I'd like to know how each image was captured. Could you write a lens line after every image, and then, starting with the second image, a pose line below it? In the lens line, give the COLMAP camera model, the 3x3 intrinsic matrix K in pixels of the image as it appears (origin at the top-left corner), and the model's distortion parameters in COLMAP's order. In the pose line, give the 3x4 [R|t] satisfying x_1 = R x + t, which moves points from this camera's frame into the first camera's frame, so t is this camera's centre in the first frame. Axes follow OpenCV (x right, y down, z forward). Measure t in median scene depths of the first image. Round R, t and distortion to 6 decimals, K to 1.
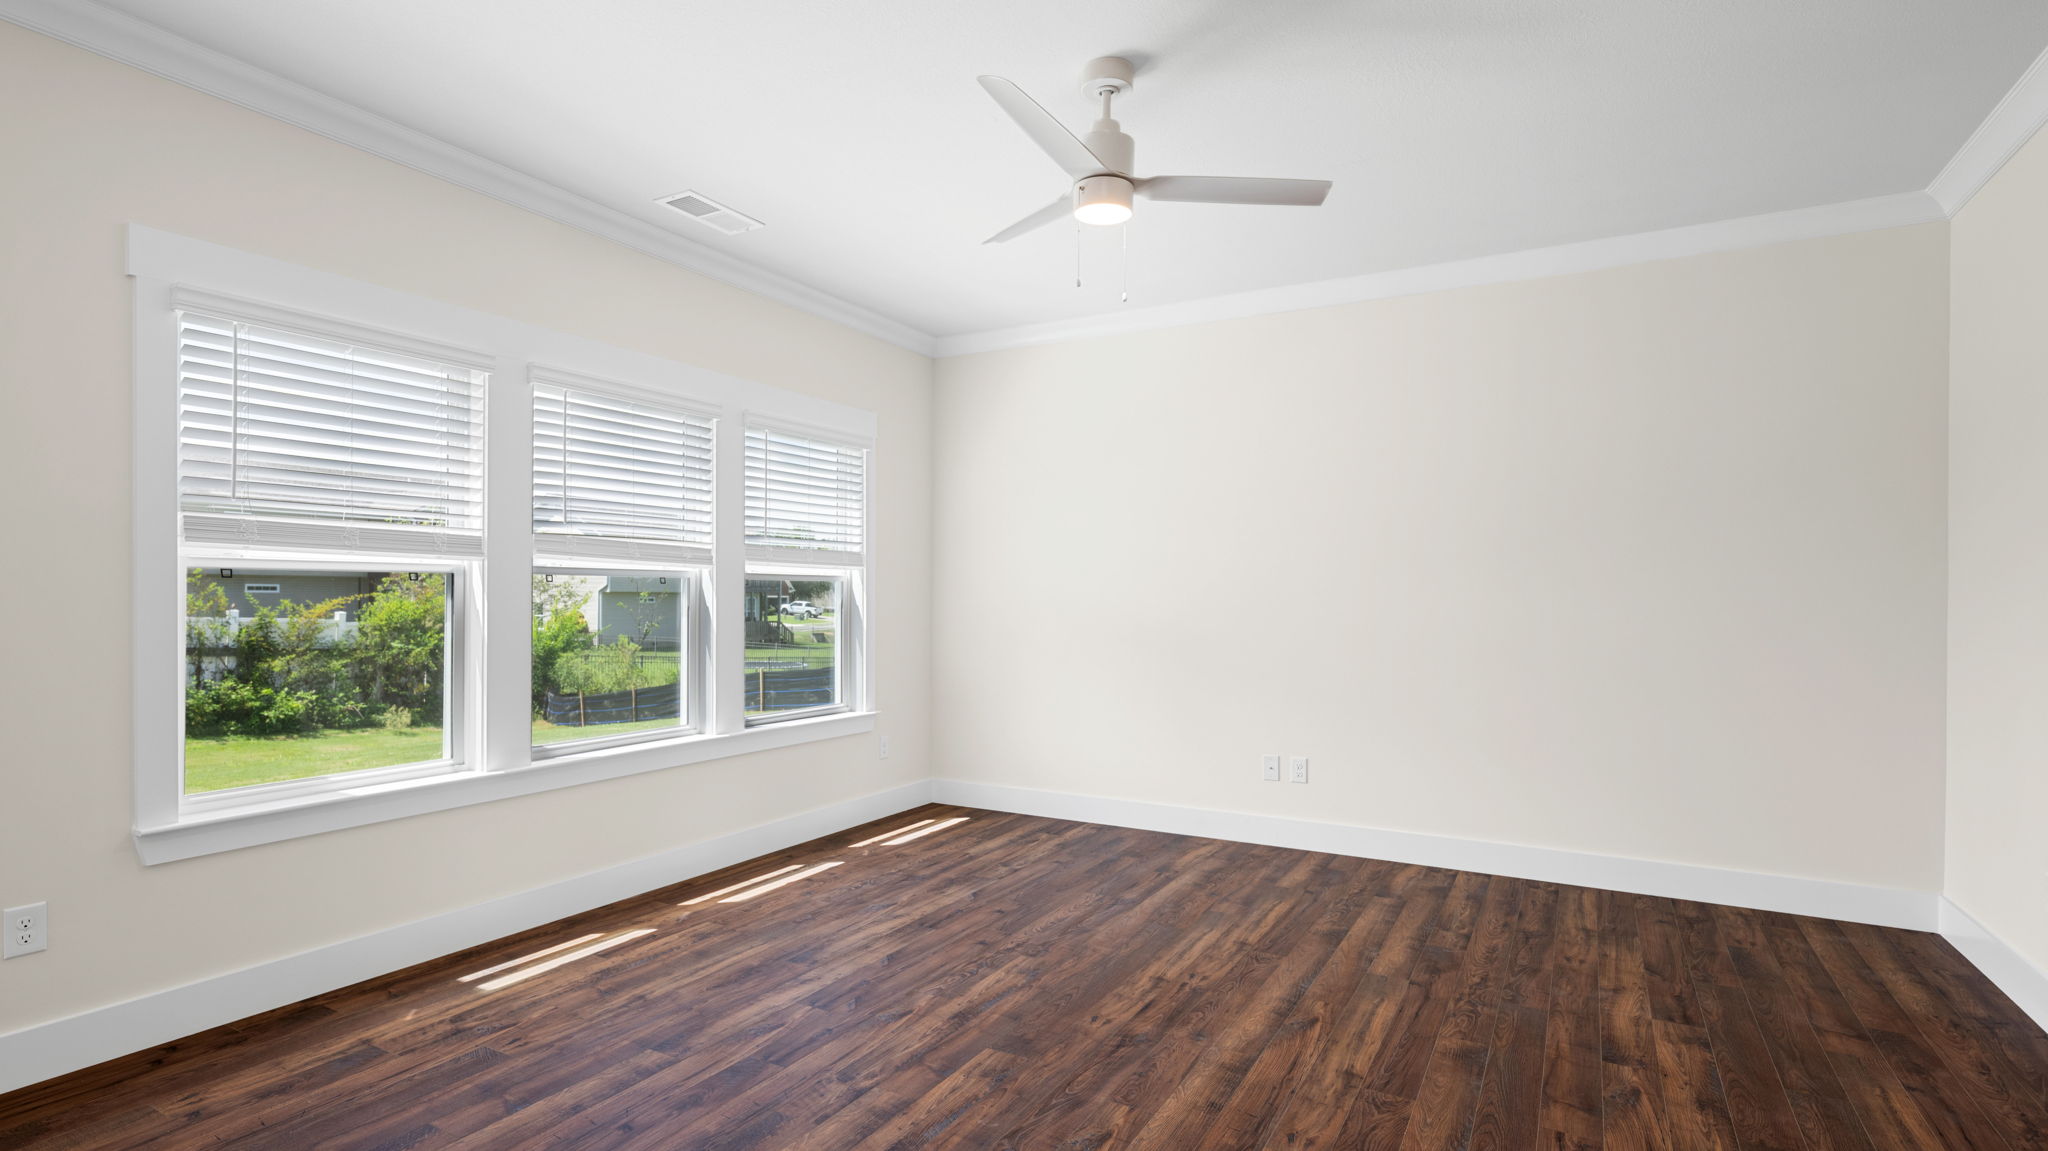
lens RADIAL K [[981.2, 0, 1024.4], [0, 981.2, 591.0], [0, 0, 1]] dist [0.000041, 0.000099]
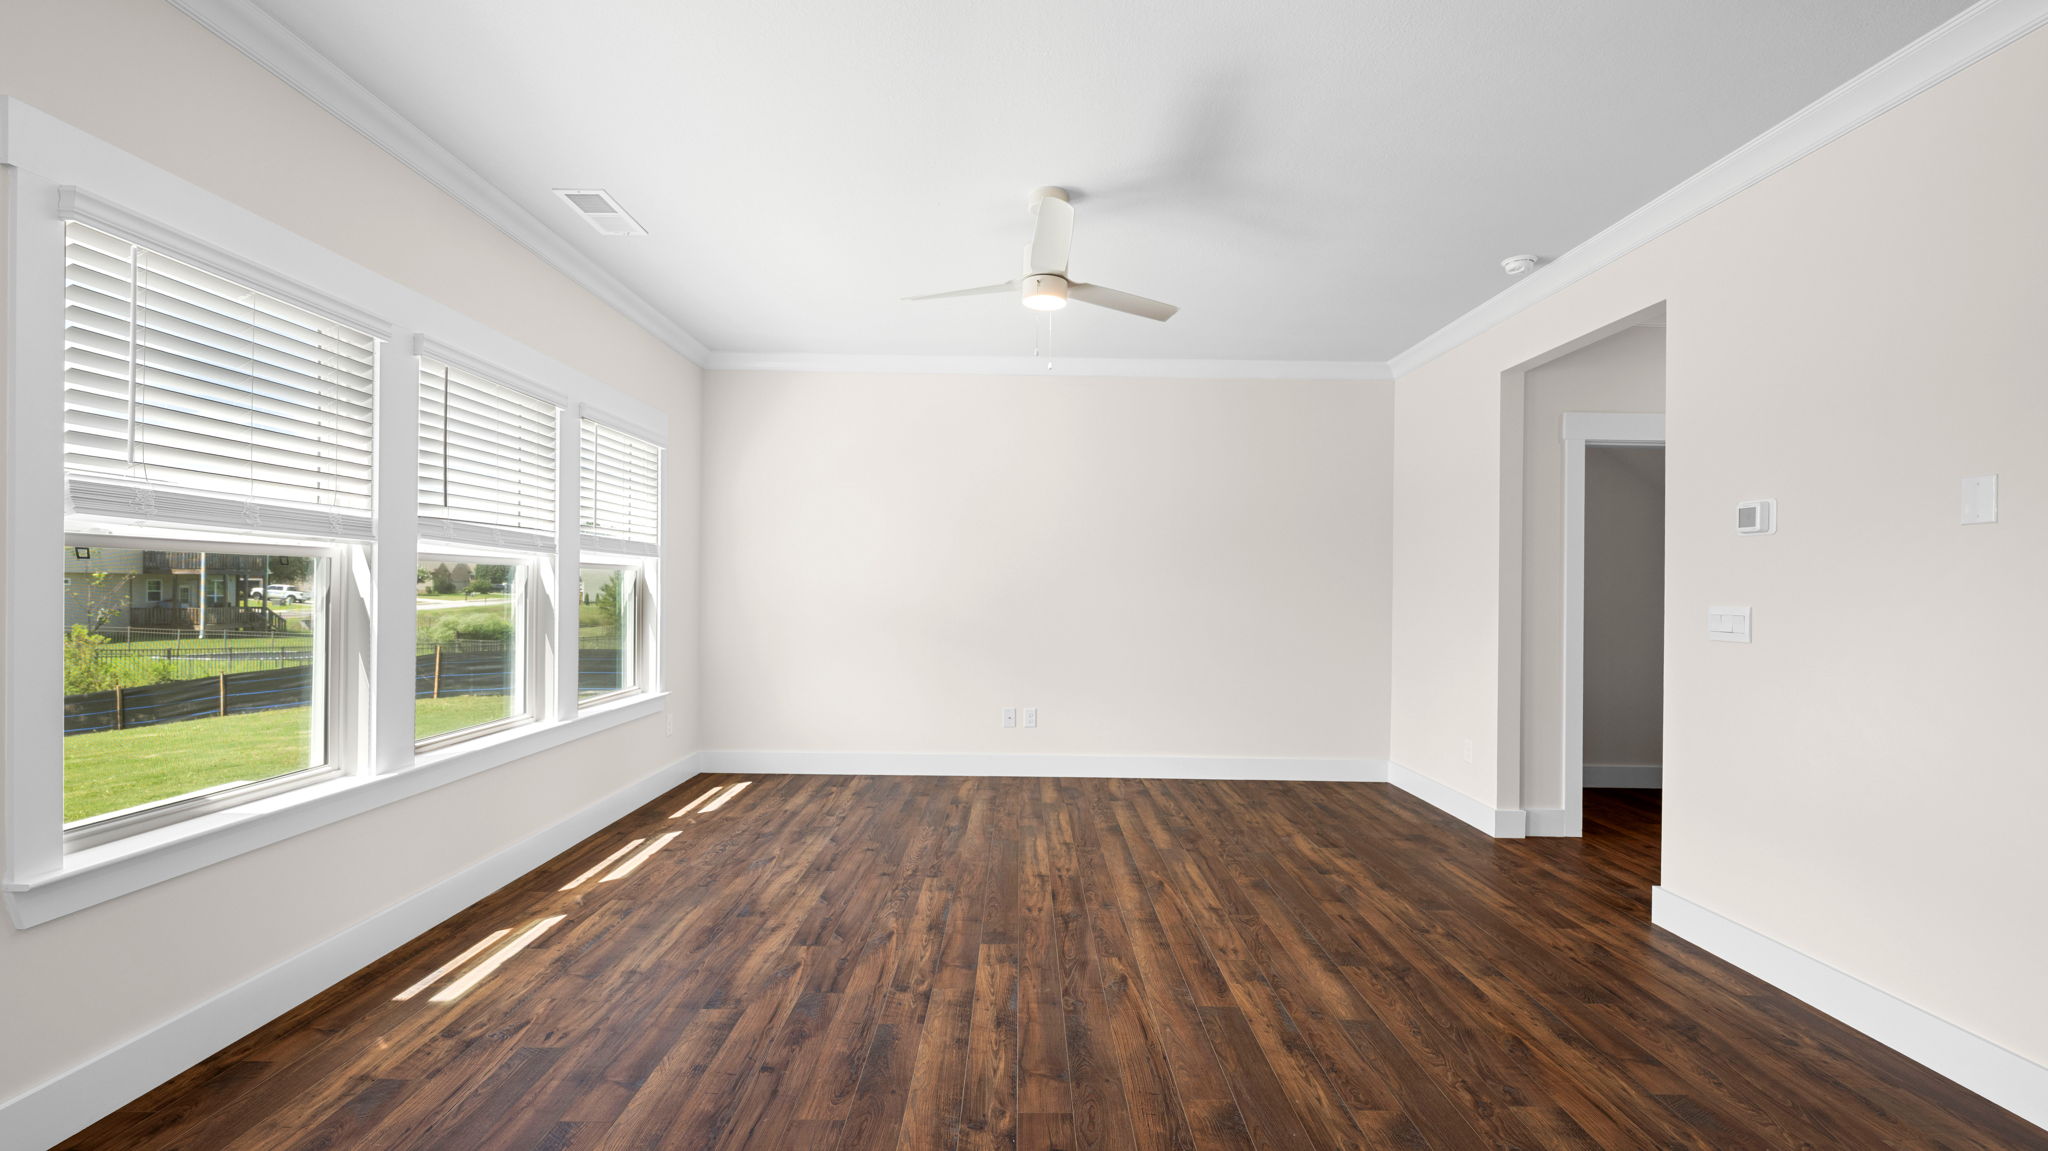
lens RADIAL K [[826.6, 0, 1018.9], [0, 826.6, 577.9], [0, 0, 1]] dist [-0.000711, -0.000136]
pose [[0.870019, 0.013733, 0.492827, -0.408742], [-0.012611, 0.999905, -0.005601, -0.002760], [-0.492857, -0.001342, 0.870109, 0.033471]]
